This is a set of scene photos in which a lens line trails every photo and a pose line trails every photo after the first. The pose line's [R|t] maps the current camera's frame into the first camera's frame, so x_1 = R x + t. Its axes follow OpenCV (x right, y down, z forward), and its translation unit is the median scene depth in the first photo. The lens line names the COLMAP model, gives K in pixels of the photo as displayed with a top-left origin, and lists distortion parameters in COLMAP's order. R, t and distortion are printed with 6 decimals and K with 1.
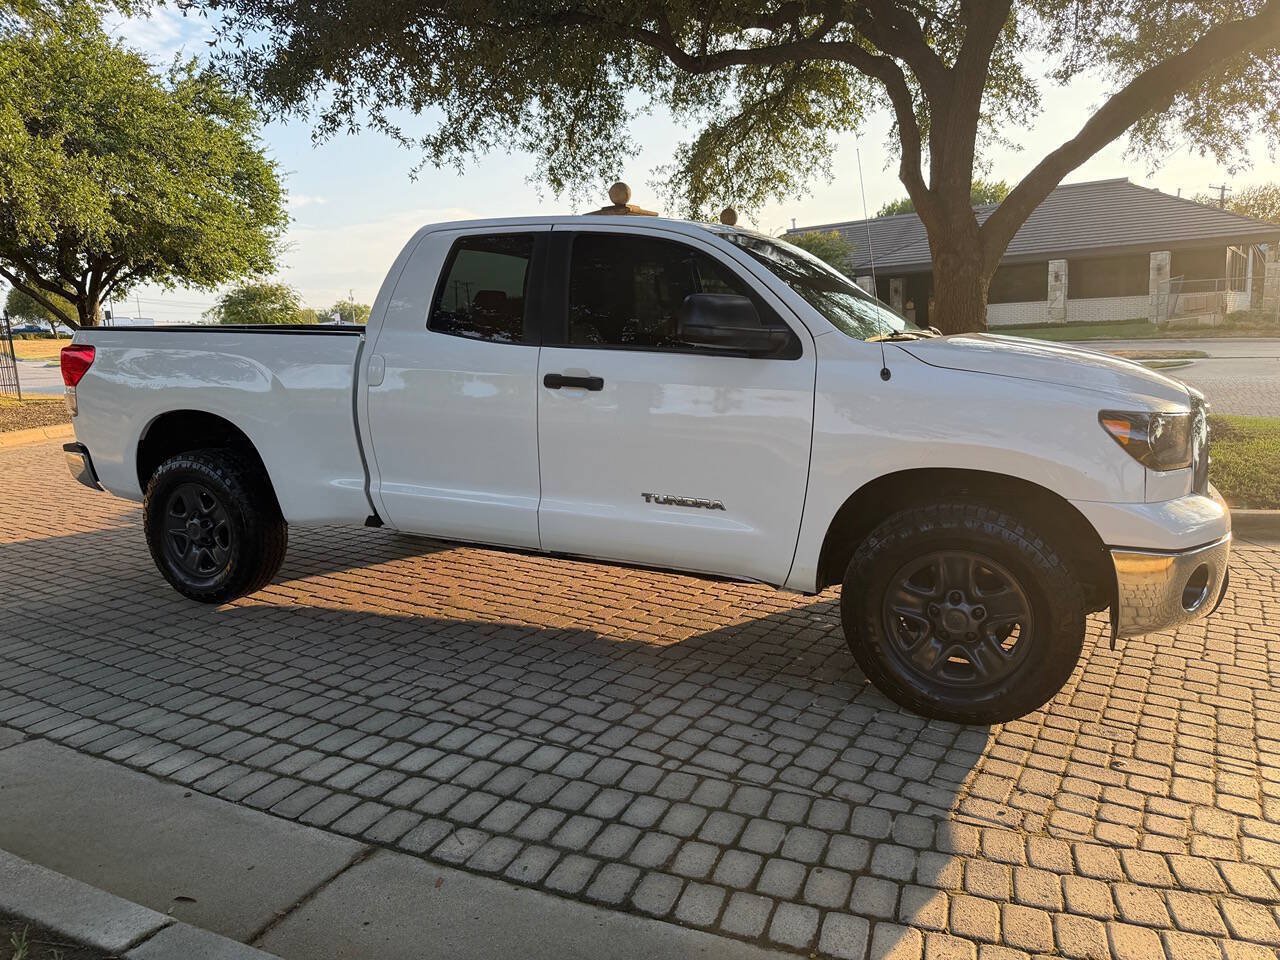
lens RADIAL K [[896.3, 0, 640.0], [0, 896.3, 480.0], [0, 0, 1]] dist [0.113140, -0.181406]
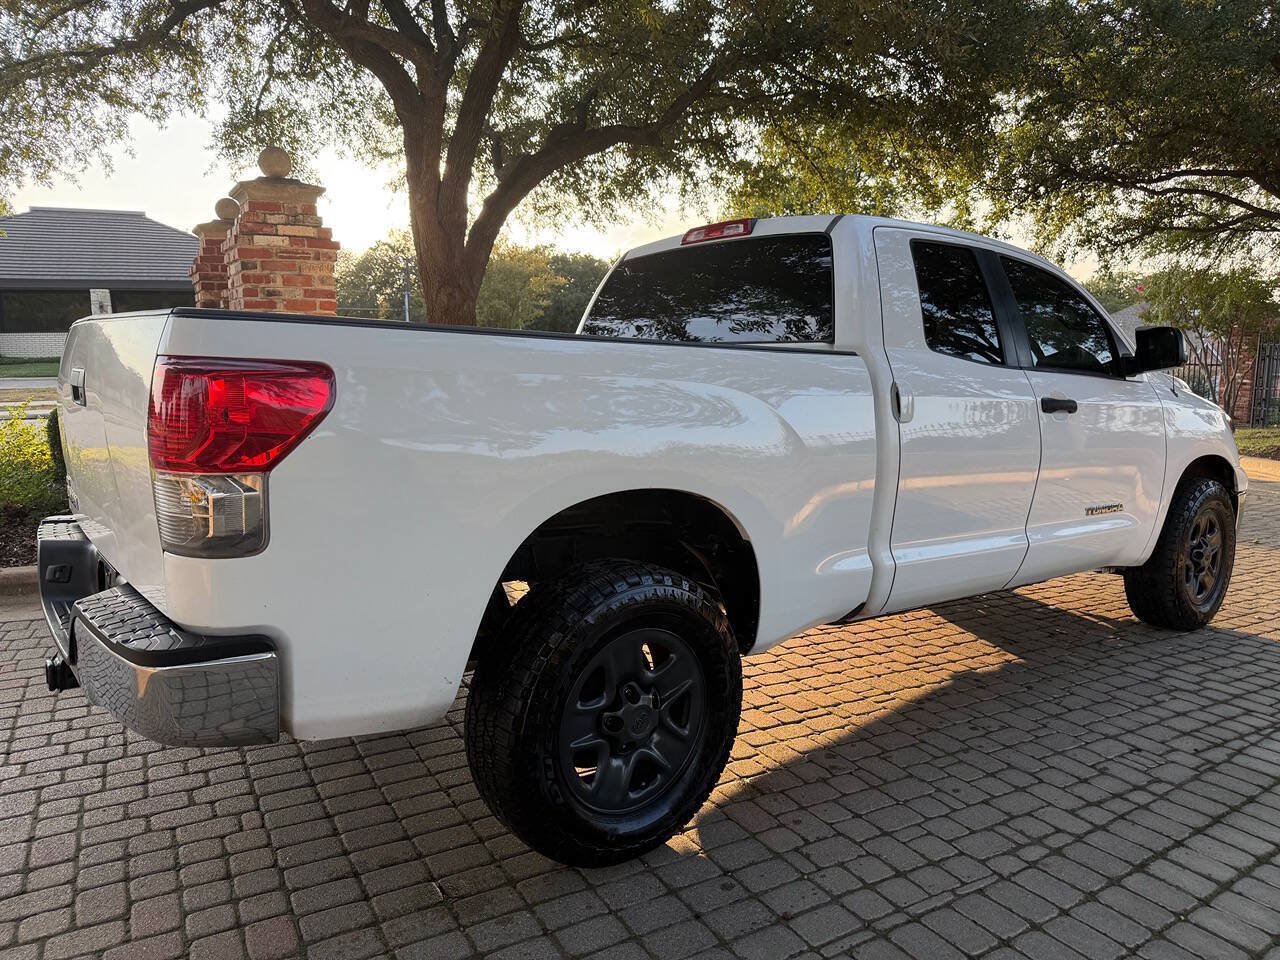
lens RADIAL K [[906.9, 0, 640.0], [0, 906.9, 480.0], [0, 0, 1]] dist [0.033067, -0.039939]
pose [[0.459879, -0.094458, 0.882943, -1.178860], [0.130230, 0.990749, 0.038161, -0.126328], [-0.878380, 0.097437, 0.467926, 0.945758]]
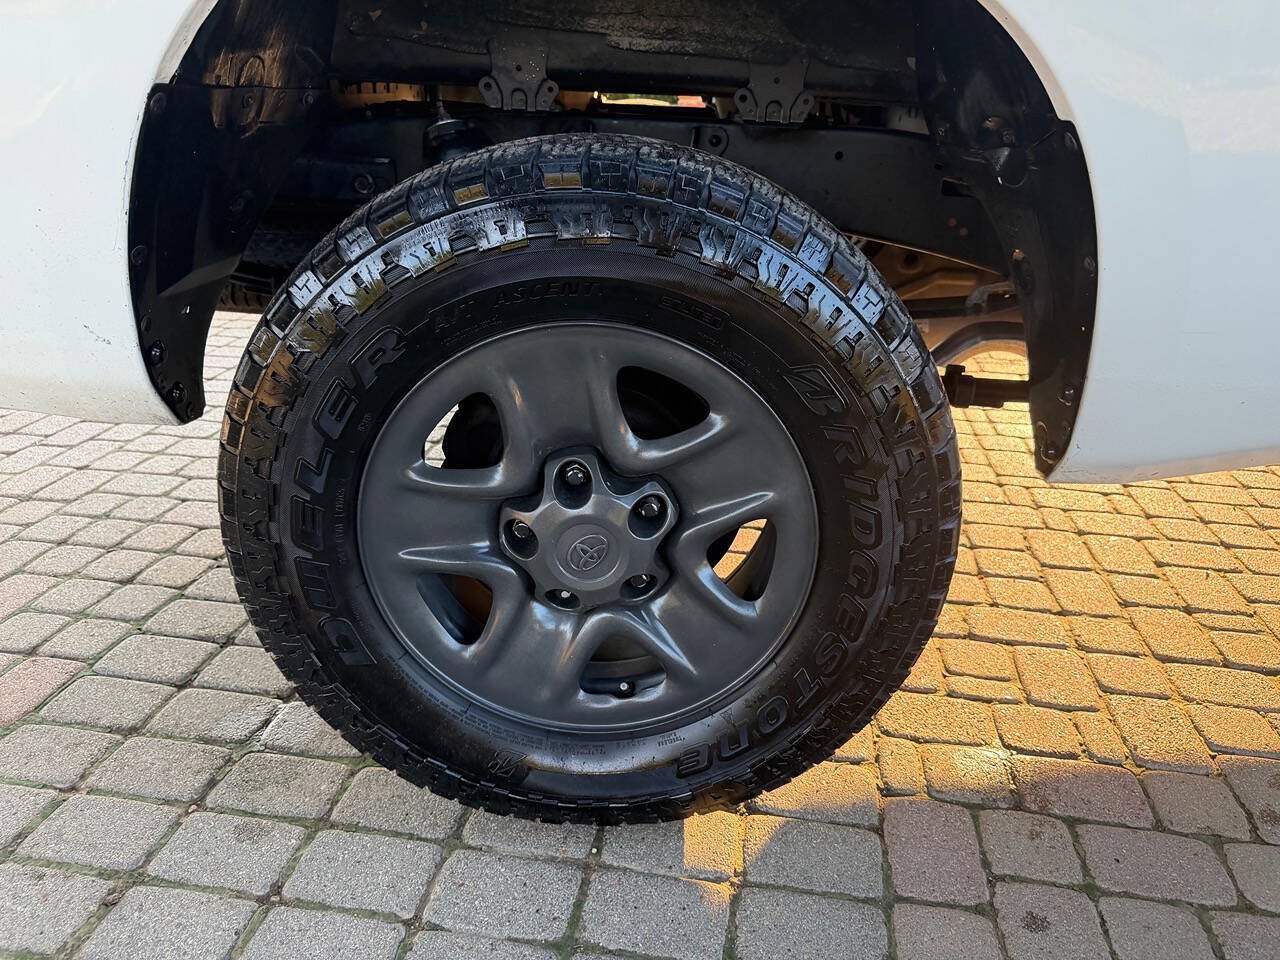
lens RADIAL K [[896.3, 0, 640.0], [0, 896.3, 480.0], [0, 0, 1]] dist [0.113140, -0.181406]
pose [[0.918567, -0.123007, 0.375639, -0.699456], [0.033476, 0.971140, 0.236150, -0.009604], [-0.393846, -0.204344, 0.896175, 1.032356]]
